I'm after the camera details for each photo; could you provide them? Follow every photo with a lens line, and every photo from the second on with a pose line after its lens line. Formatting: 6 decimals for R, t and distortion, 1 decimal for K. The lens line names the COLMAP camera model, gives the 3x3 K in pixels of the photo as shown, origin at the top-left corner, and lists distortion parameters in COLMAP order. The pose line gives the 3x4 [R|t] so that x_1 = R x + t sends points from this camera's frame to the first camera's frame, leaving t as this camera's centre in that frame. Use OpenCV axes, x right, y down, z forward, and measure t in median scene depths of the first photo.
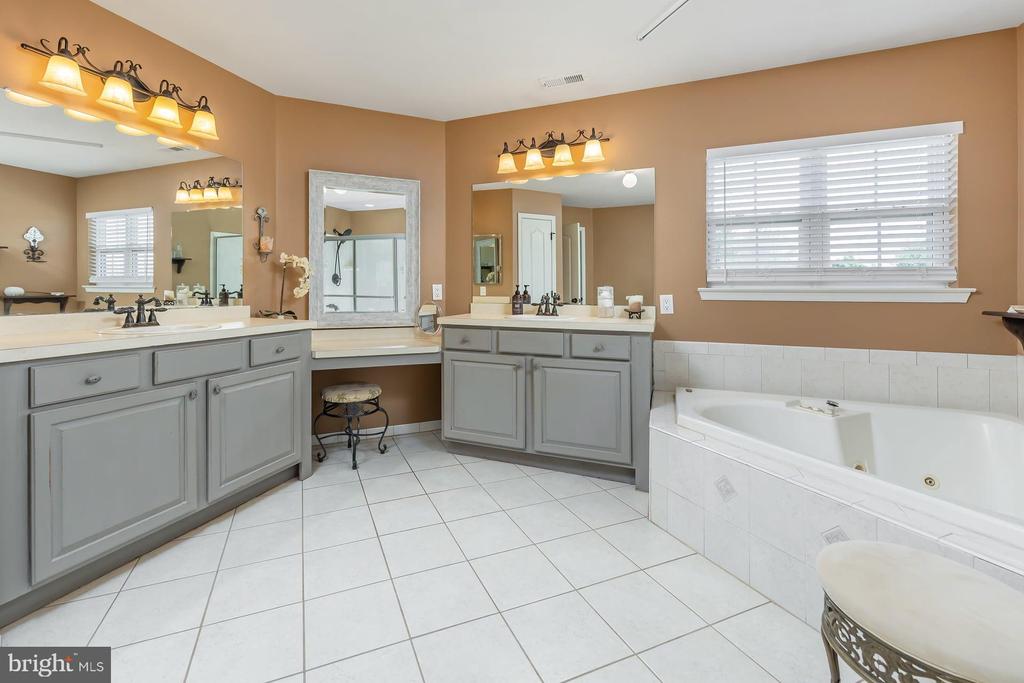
lens RADIAL K [[438.0, 0, 509.0], [0, 438.0, 291.6], [0, 0, 1]] dist [0.013907, -0.000207]
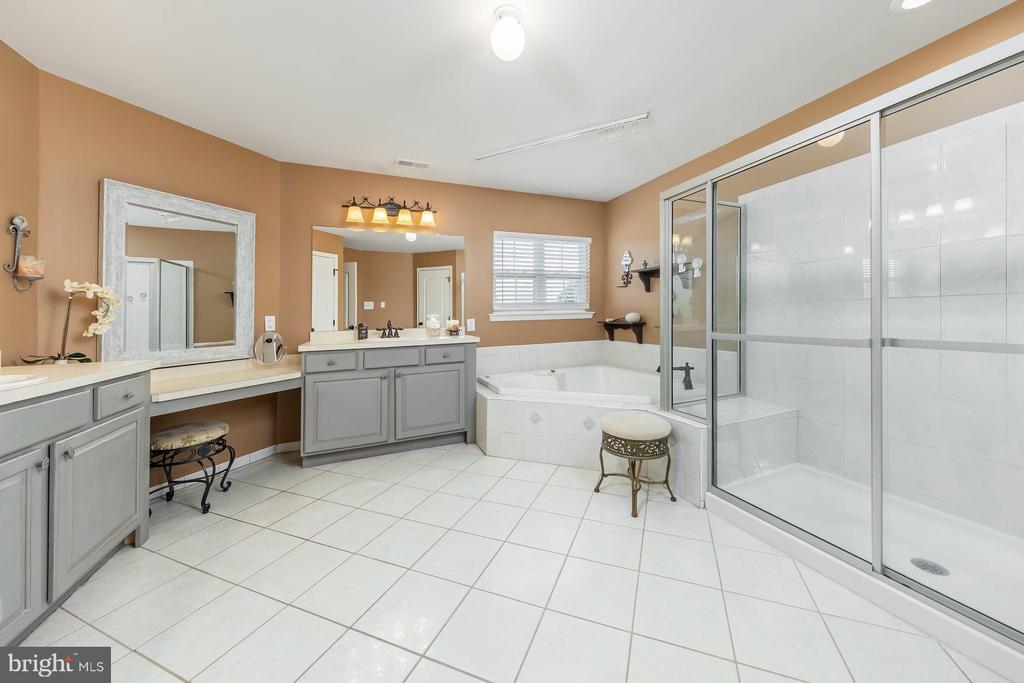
lens RADIAL K [[362.8, 0, 516.4], [0, 362.8, 327.3], [0, 0, 1]] dist [-0.000141, -0.000100]
pose [[0.698486, -0.044502, 0.714239, -0.440003], [0.029390, 0.999006, 0.033504, -0.001231], [-0.715020, -0.002410, 0.699100, -0.020528]]
